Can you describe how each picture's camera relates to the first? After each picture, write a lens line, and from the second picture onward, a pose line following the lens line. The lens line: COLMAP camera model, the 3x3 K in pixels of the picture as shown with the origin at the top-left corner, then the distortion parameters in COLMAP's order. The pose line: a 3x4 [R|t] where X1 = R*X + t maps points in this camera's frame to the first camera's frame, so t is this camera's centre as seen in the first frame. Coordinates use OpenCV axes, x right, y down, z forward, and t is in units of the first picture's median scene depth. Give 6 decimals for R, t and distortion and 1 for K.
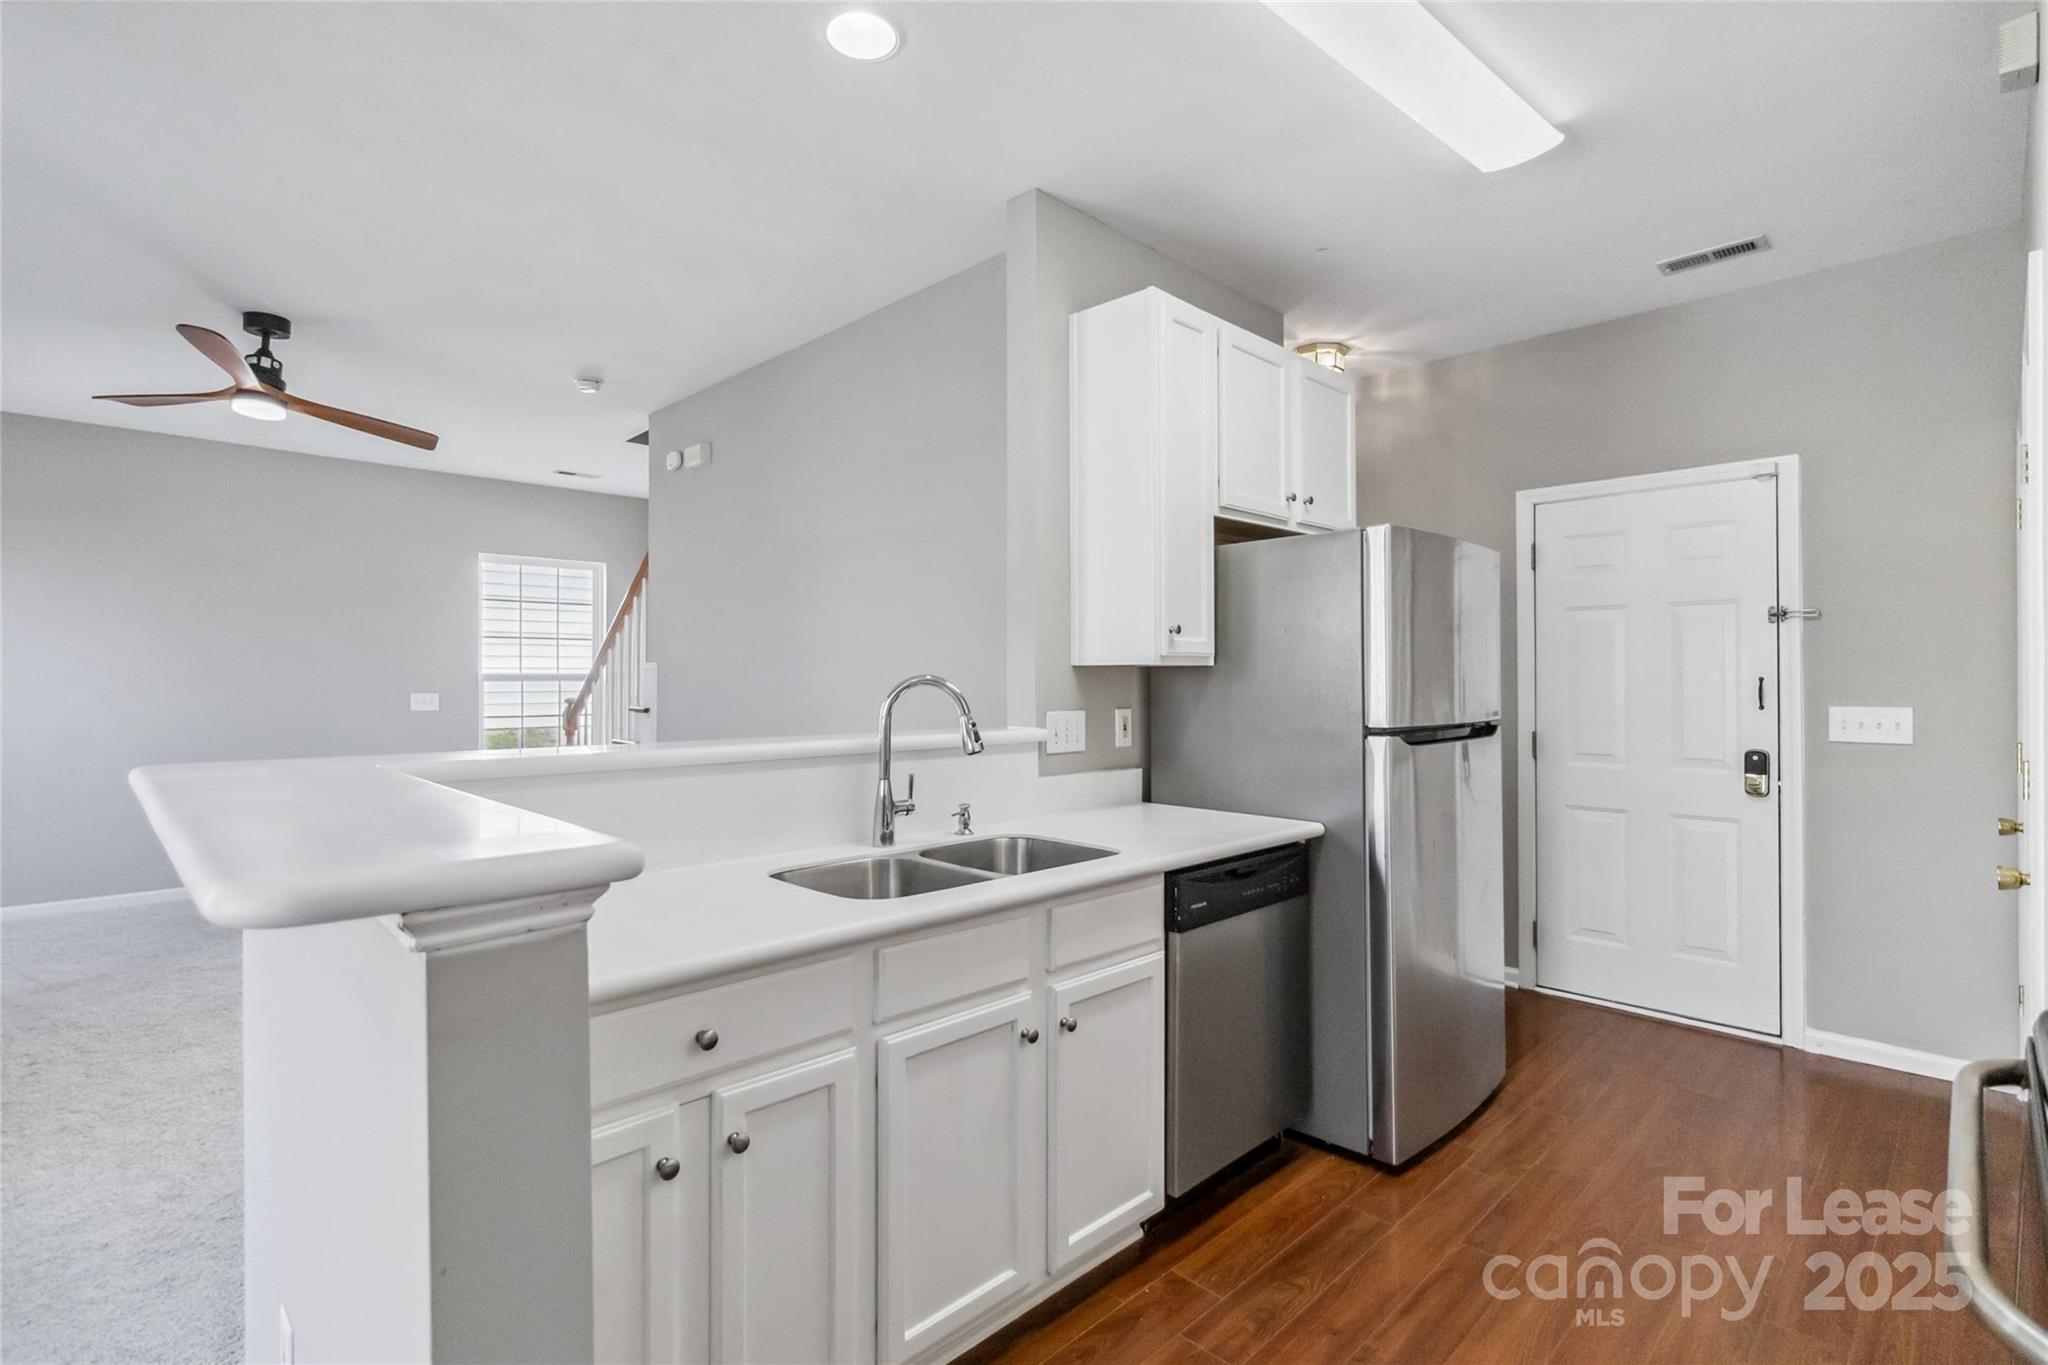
lens RADIAL K [[947.1, 0, 1037.3], [0, 947.1, 671.5], [0, 0, 1]] dist [-0.001711, -0.000026]
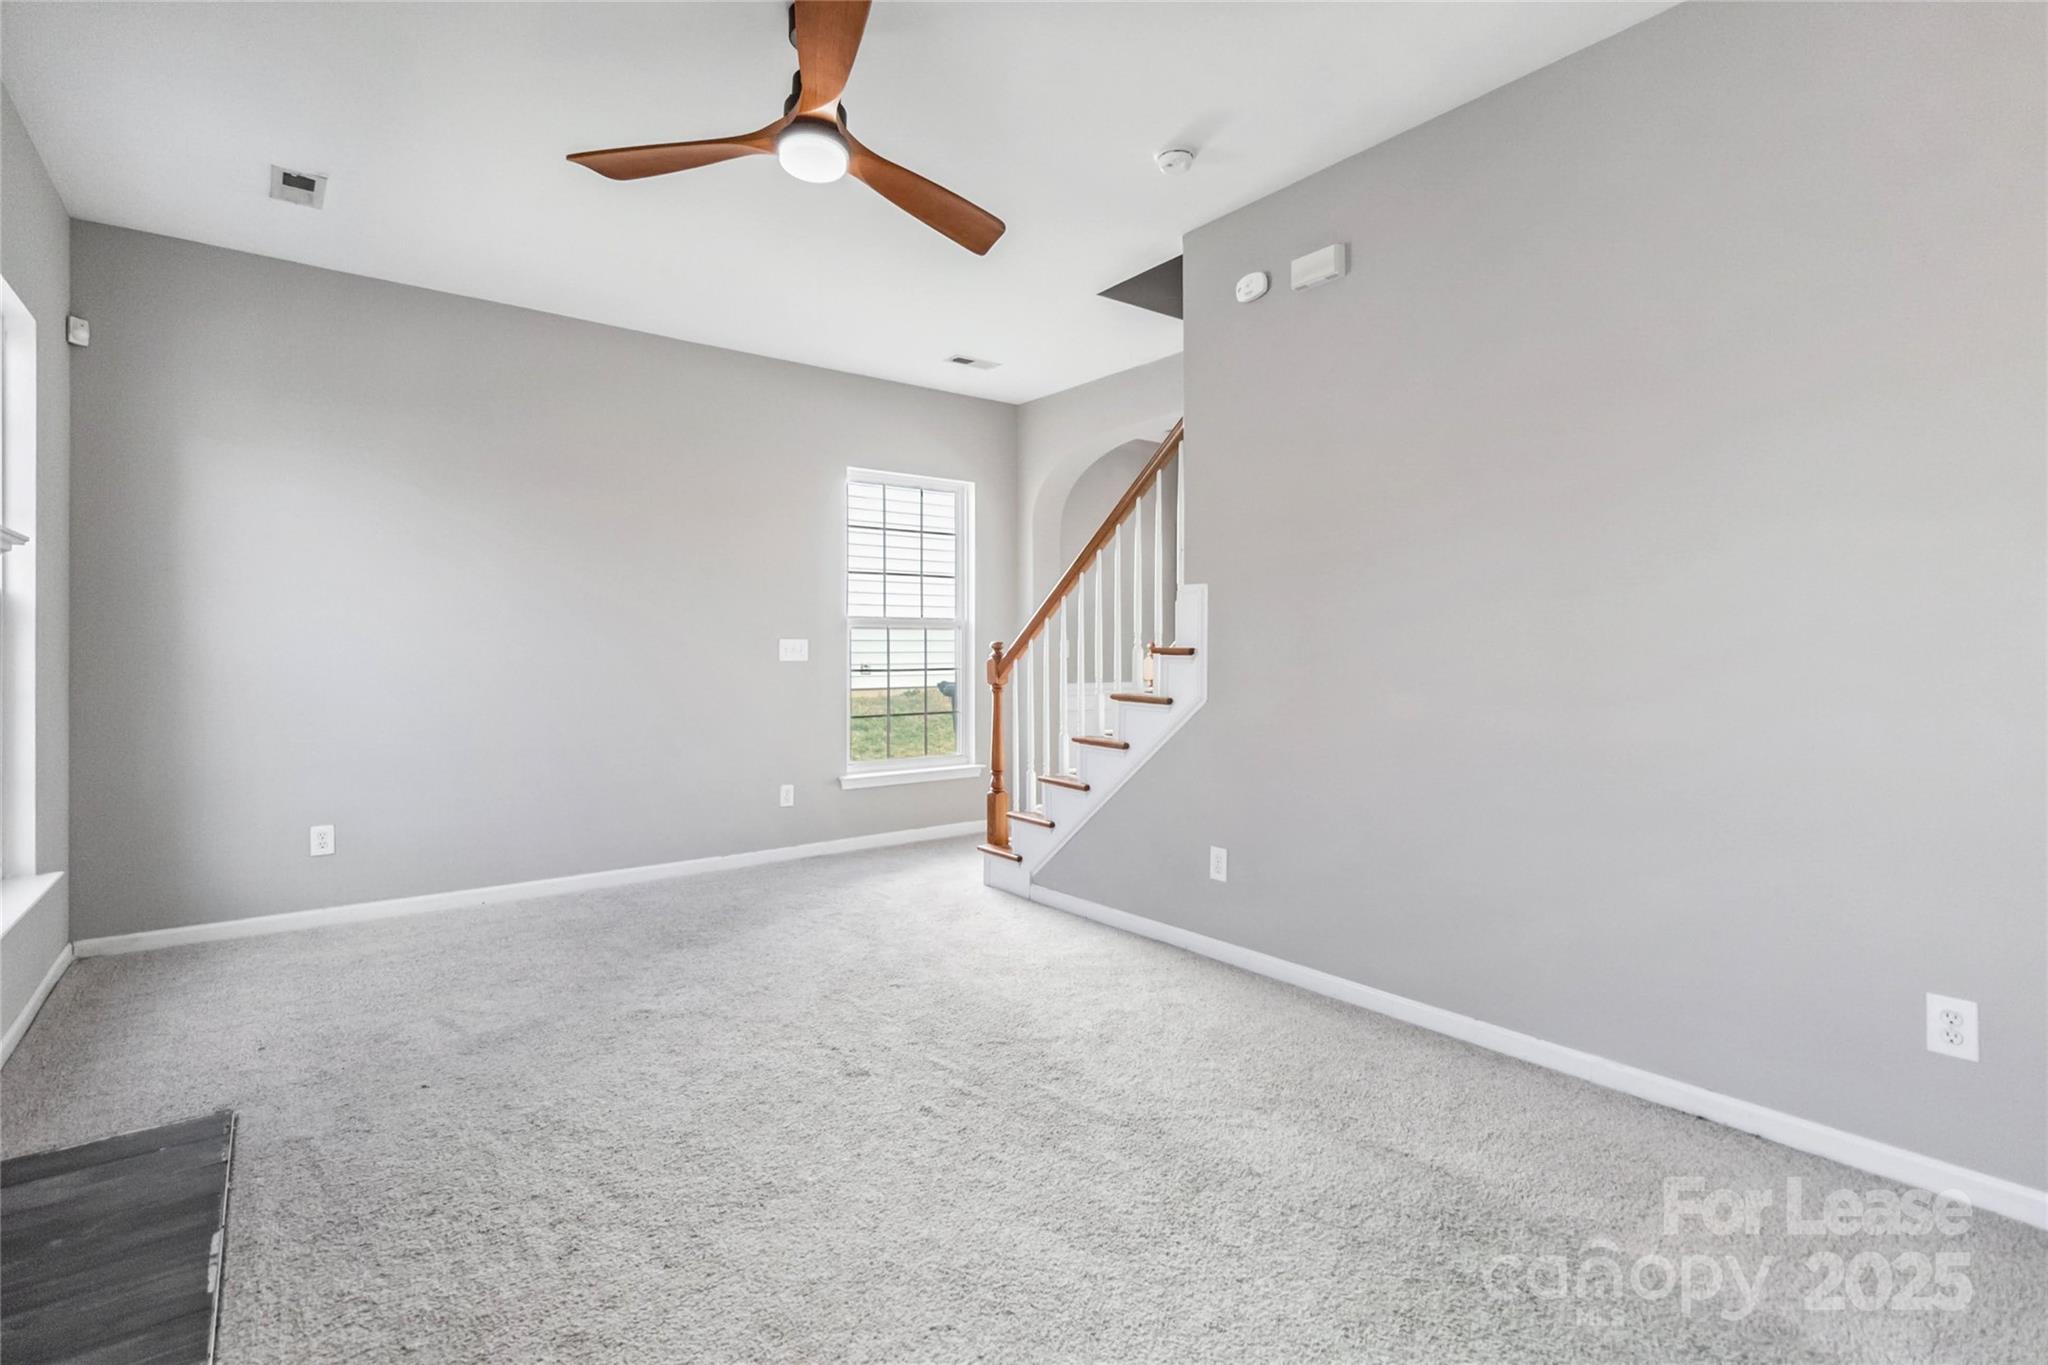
lens RADIAL K [[947.1, 0, 1051.2], [0, 947.1, 652.9], [0, 0, 1]] dist [-0.001711, -0.000026]
pose [[0.993890, -0.000495, -0.110377, -0.725764], [0.001567, 0.999952, 0.009629, 0.058076], [0.110367, -0.009744, 0.993843, 0.474208]]
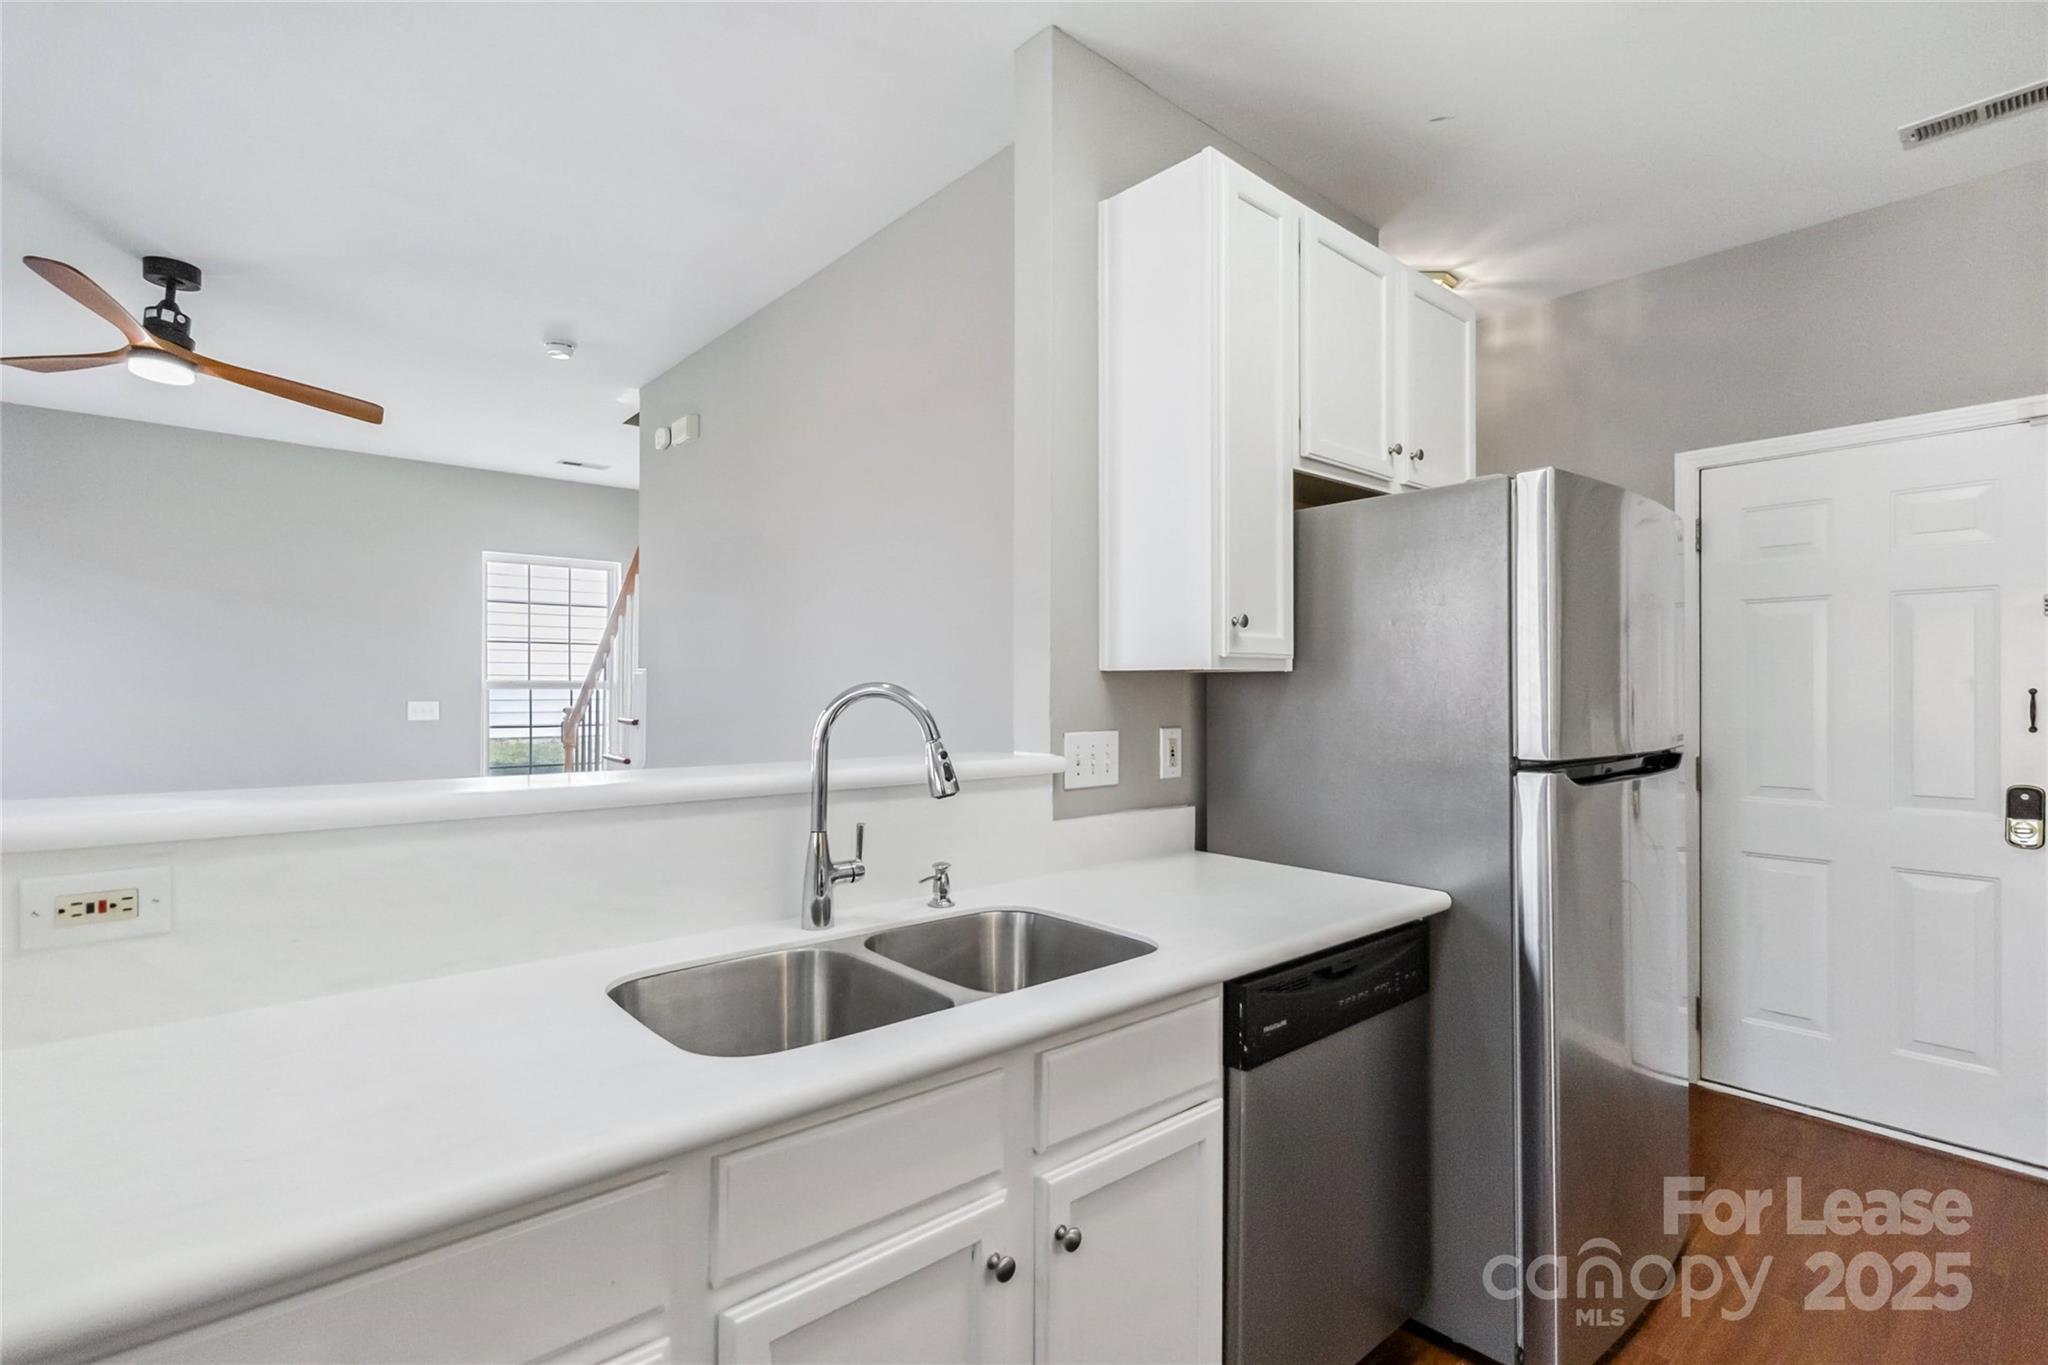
lens RADIAL K [[947.1, 0, 1040.4], [0, 947.1, 681.6], [0, 0, 1]] dist [-0.001711, -0.000026]
pose [[0.998161, 0.002828, -0.060555, 0.032052], [-0.002769, 0.999996, 0.001061, 0.001678], [0.060558, -0.000892, 0.998164, 0.230167]]
